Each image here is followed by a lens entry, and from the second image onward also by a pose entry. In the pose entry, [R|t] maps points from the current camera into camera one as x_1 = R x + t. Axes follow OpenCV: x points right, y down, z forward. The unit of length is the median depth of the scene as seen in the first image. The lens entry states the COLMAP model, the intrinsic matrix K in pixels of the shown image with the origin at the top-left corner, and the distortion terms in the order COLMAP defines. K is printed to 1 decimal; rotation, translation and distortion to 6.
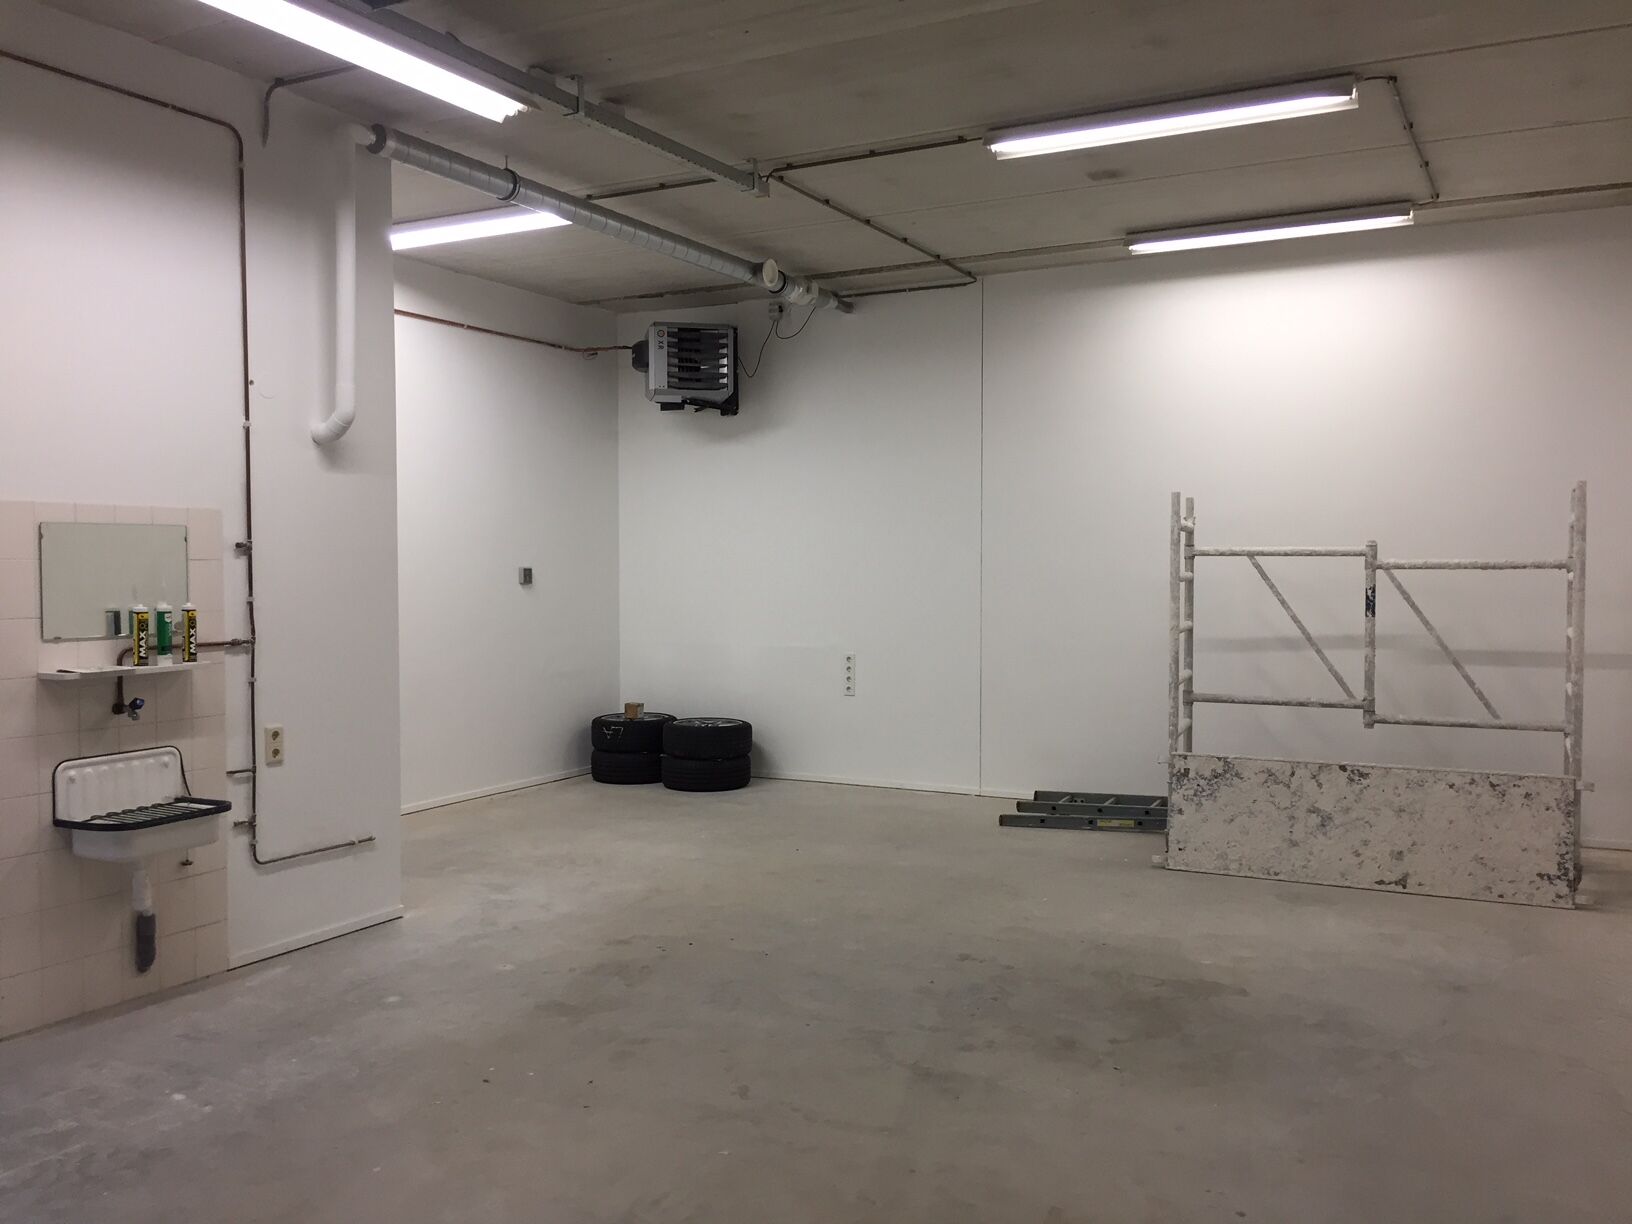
lens RADIAL K [[1393.0, 0, 830.4], [0, 1393.0, 609.5], [0, 0, 1]] dist [0.081982, -0.114624]
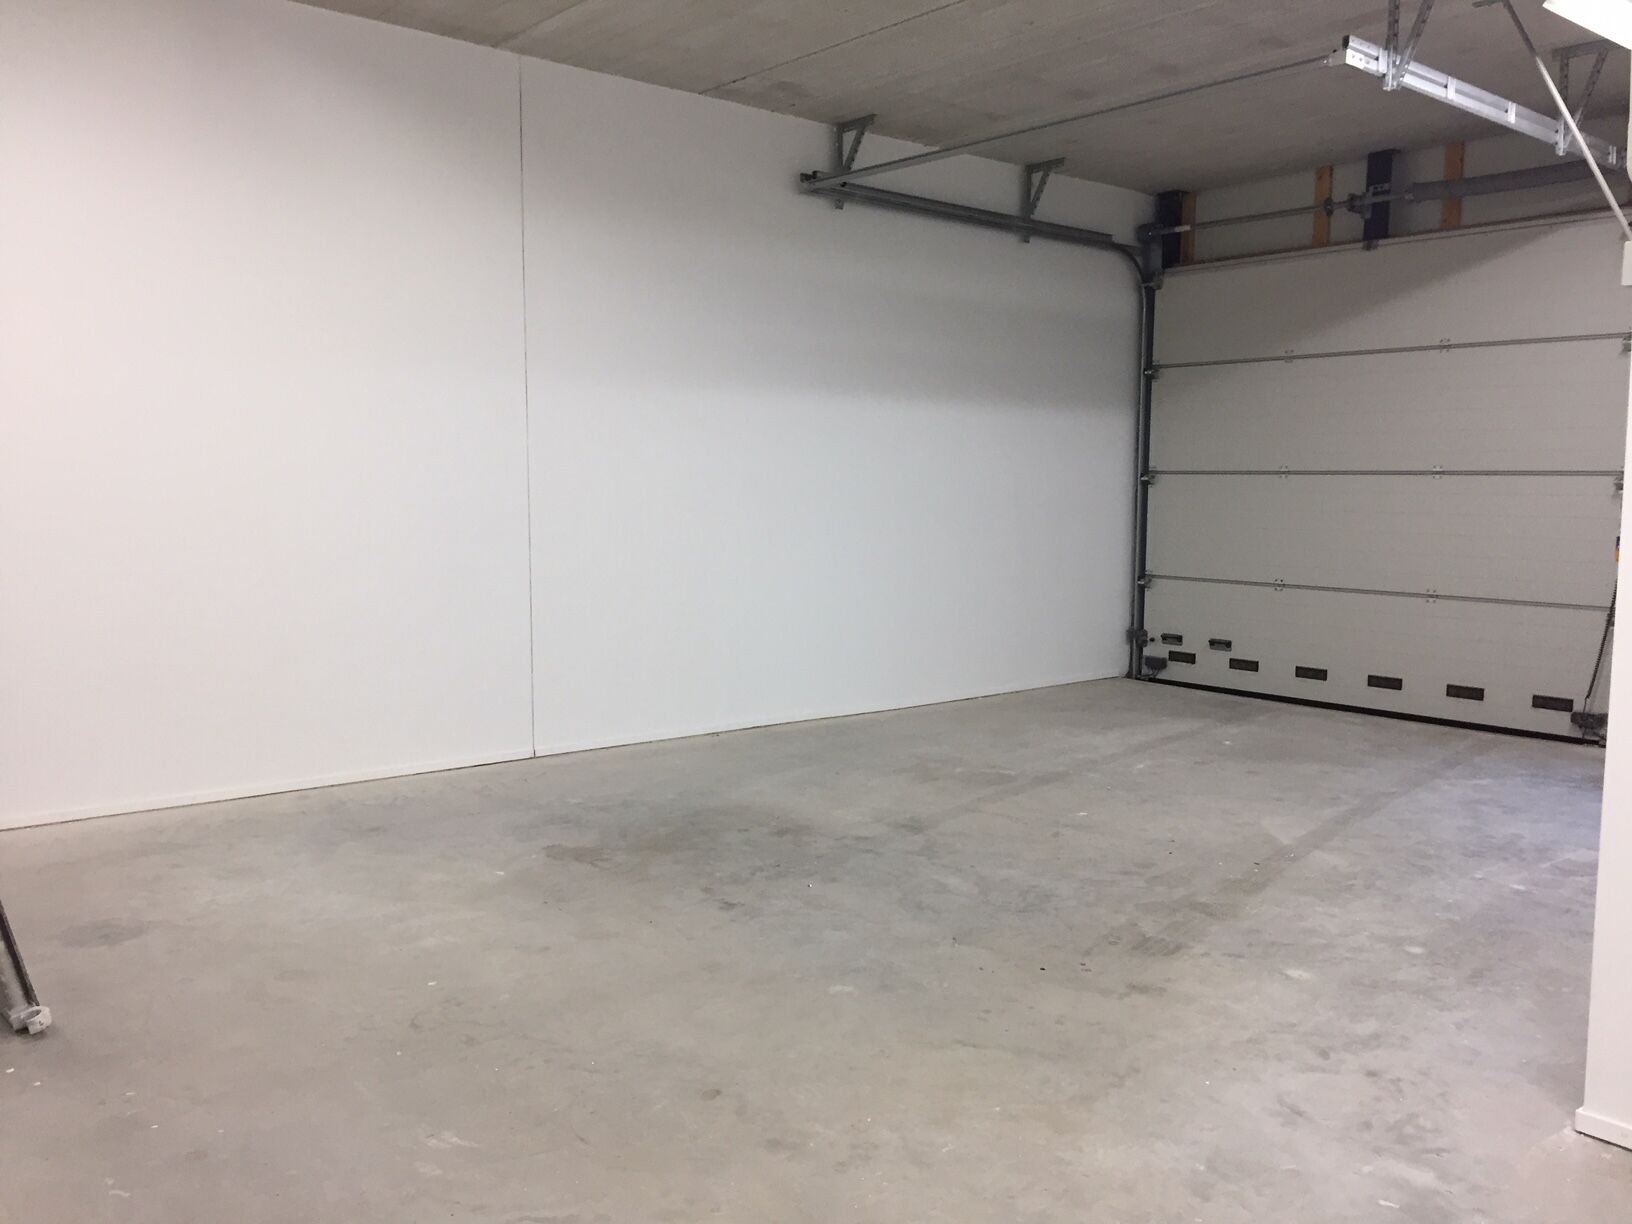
lens RADIAL K [[1393.0, 0, 817.4], [0, 1393.0, 620.6], [0, 0, 1]] dist [0.081982, -0.114624]
pose [[-0.925108, -0.046079, 0.376899, -0.218398], [0.004144, 0.991325, 0.131369, -0.027742], [-0.379683, 0.123092, -0.916891, 1.438707]]
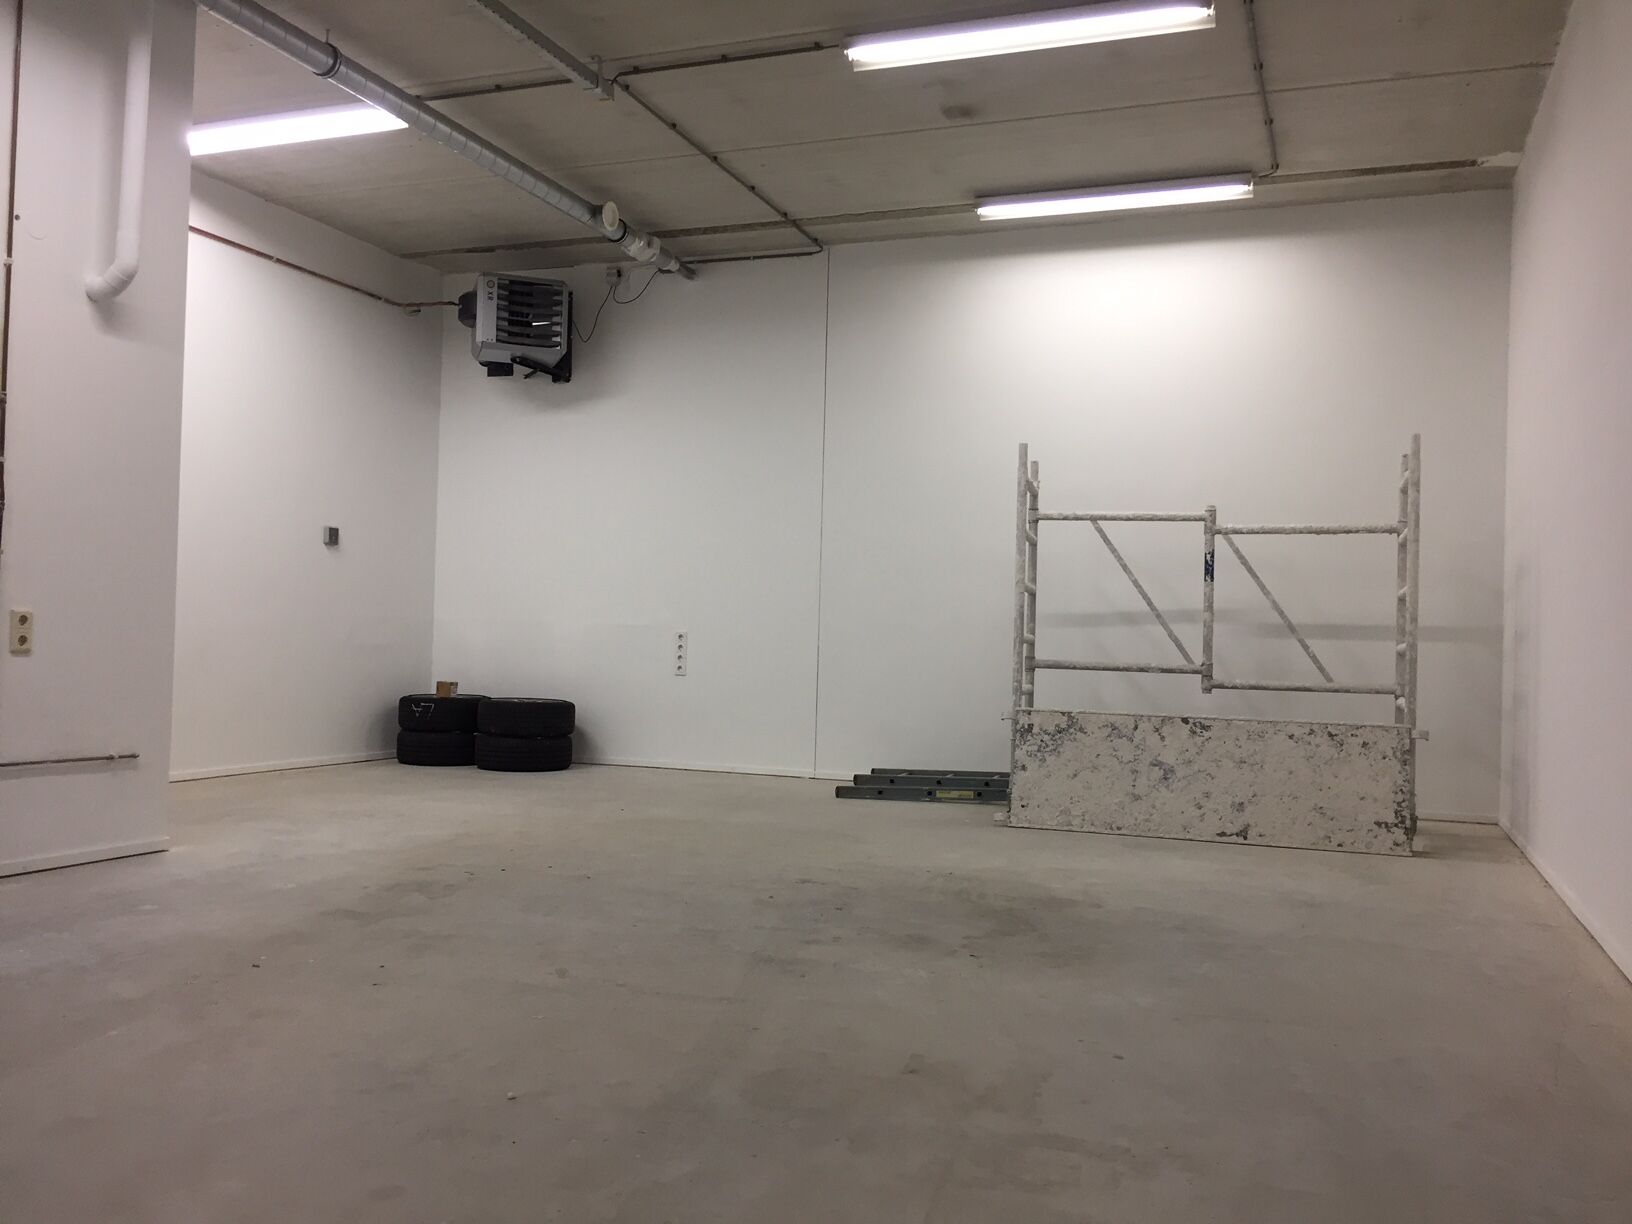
lens RADIAL K [[1393.0, 0, 831.0], [0, 1393.0, 606.8], [0, 0, 1]] dist [0.081982, -0.114624]
pose [[0.991752, 0.029318, 0.124776, -0.006681], [-0.022258, 0.998092, -0.057600, 0.100180], [-0.126226, 0.054348, 0.990512, 0.058676]]
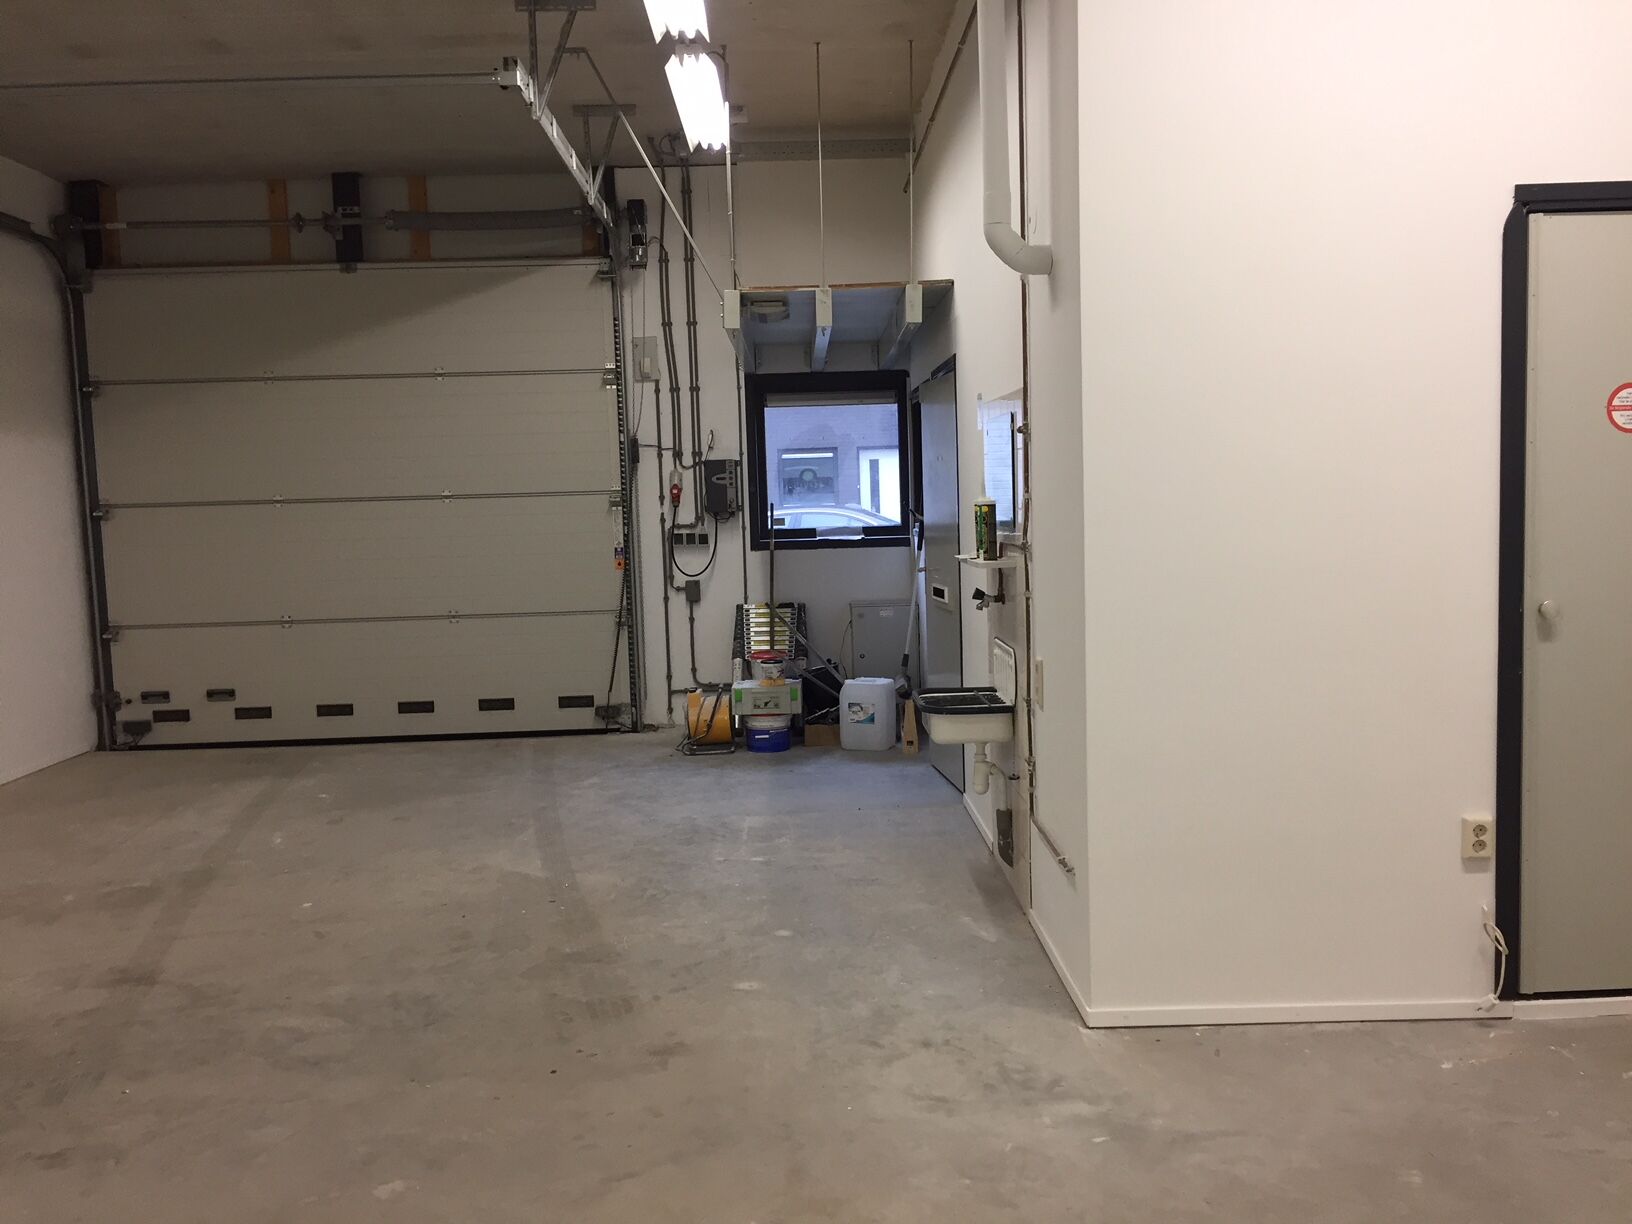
lens RADIAL K [[1393.0, 0, 824.1], [0, 1393.0, 613.4], [0, 0, 1]] dist [0.081982, -0.114624]
pose [[-0.875859, 0.071491, -0.477241, 0.067131], [0.017277, 0.992977, 0.117039, -0.029139], [0.482257, 0.094265, -0.870943, 1.355700]]
